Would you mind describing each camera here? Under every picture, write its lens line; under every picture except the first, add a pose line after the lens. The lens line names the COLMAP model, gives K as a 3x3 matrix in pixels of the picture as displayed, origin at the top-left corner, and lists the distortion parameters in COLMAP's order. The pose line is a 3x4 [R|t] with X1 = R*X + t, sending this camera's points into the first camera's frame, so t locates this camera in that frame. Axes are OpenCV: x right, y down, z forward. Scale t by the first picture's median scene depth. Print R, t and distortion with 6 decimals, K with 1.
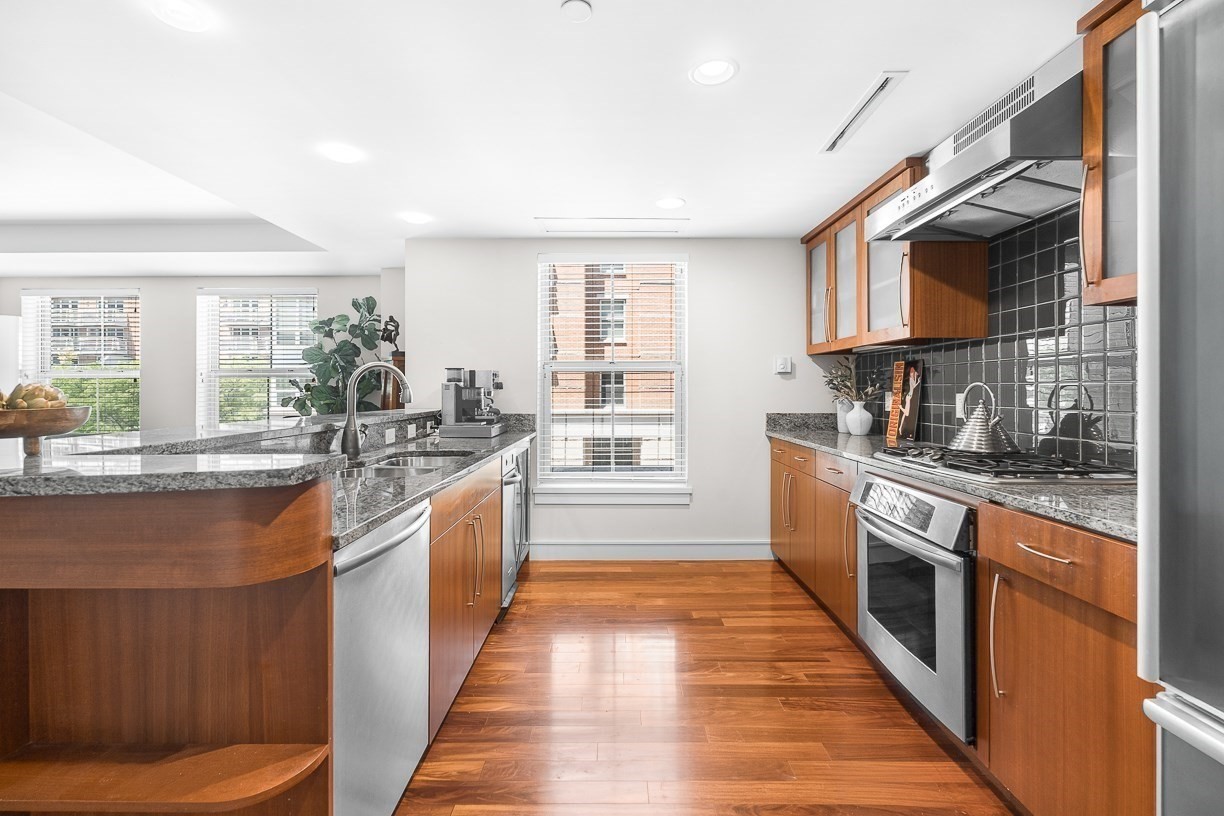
lens RADIAL K [[554.8, 0, 609.2], [0, 554.8, 390.6], [0, 0, 1]] dist [0.000845, 0.000068]
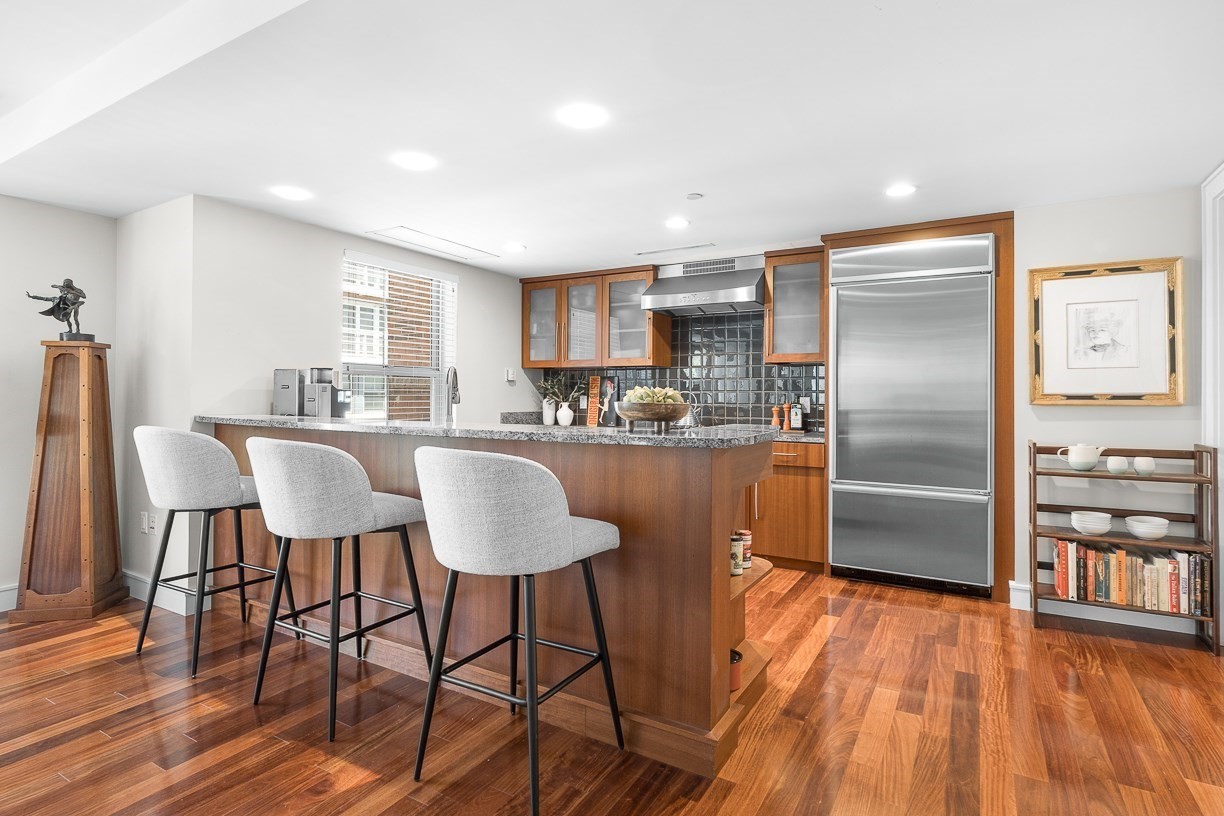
lens RADIAL K [[633.9, 0, 613.8], [0, 633.9, 395.2], [0, 0, 1]] dist [0.001452, 0.001133]
pose [[0.502536, 0.006751, 0.864530, -0.947159], [-0.005111, 0.999975, -0.004838, 0.007751], [-0.864541, -0.001987, 0.502558, 0.060005]]
